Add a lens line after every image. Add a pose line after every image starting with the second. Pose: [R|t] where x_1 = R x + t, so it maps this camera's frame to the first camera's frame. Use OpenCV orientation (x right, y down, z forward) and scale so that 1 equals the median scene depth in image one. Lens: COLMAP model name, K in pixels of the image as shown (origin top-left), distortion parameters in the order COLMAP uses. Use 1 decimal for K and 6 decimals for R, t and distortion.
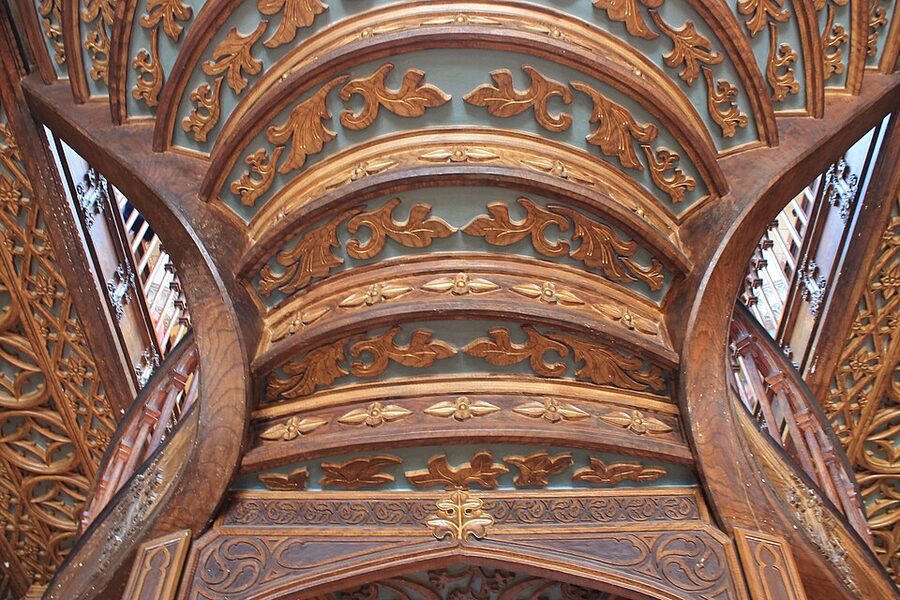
lens RADIAL K [[849.5, 0, 451.0], [0, 849.5, 304.5], [0, 0, 1]] dist [-0.097271, 0.000000]
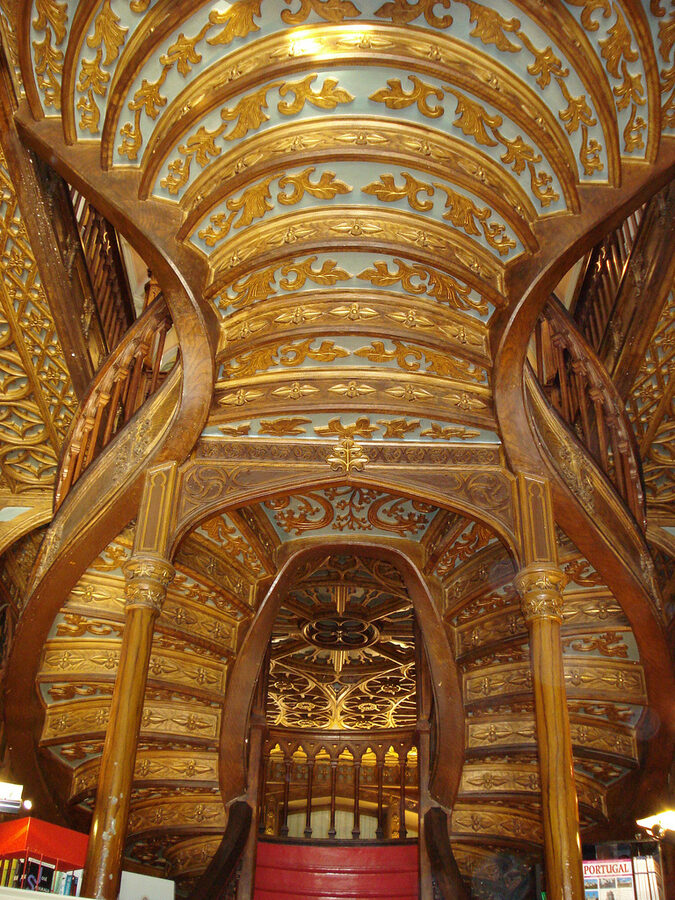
lens RADIAL K [[1015.4, 0, 335.4], [0, 1015.4, 446.8], [0, 0, 1]] dist [-0.098566, 0.000000]
pose [[0.999381, 0.031310, 0.016011, -0.043701], [-0.034544, 0.959305, 0.280251, -0.295567], [-0.006585, -0.280631, 0.959793, -0.811150]]
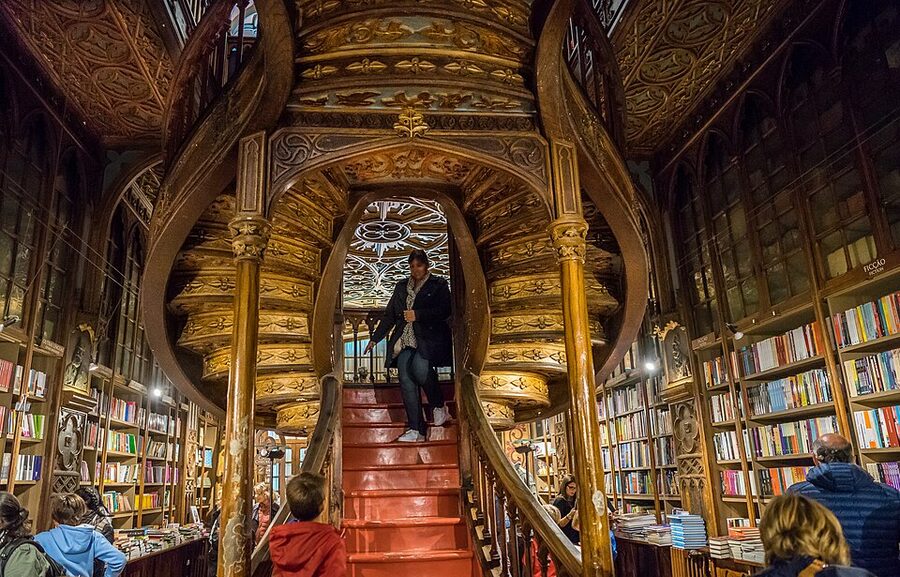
lens RADIAL K [[637.2, 0, 428.7], [0, 637.2, 311.9], [0, 0, 1]] dist [-0.035015, 0.002142]
pose [[0.991817, -0.012201, 0.127086, -0.135946], [-0.065438, 0.806144, 0.588090, -0.250074], [-0.109625, -0.591593, 0.798749, -0.392093]]
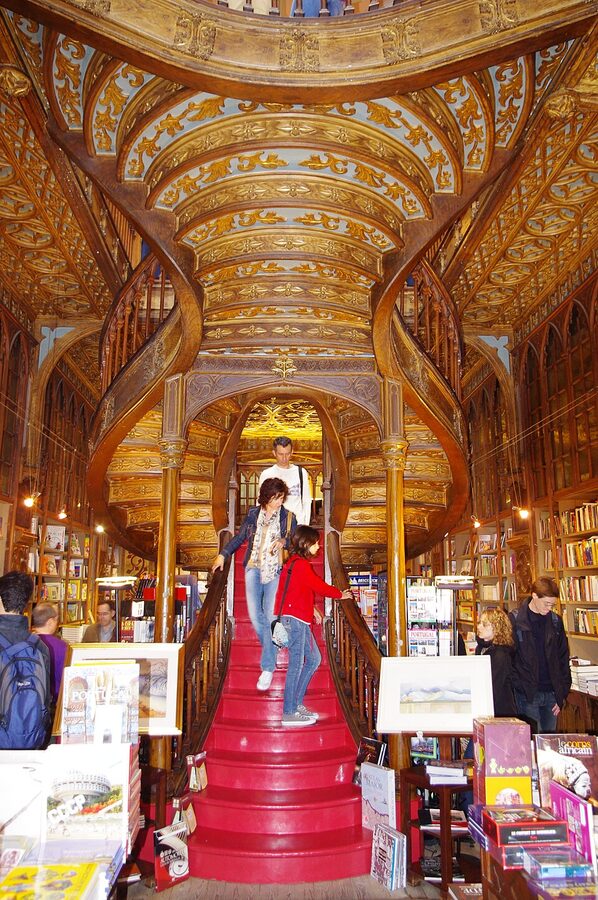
lens RADIAL K [[707.4, 0, 301.1], [0, 707.4, 452.5], [0, 0, 1]] dist [-0.014508, 0.019435]
pose [[0.997173, 0.003515, 0.075058, -0.102805], [-0.051275, 0.762022, 0.645518, -0.979225], [-0.054927, -0.647541, 0.760048, -0.866369]]
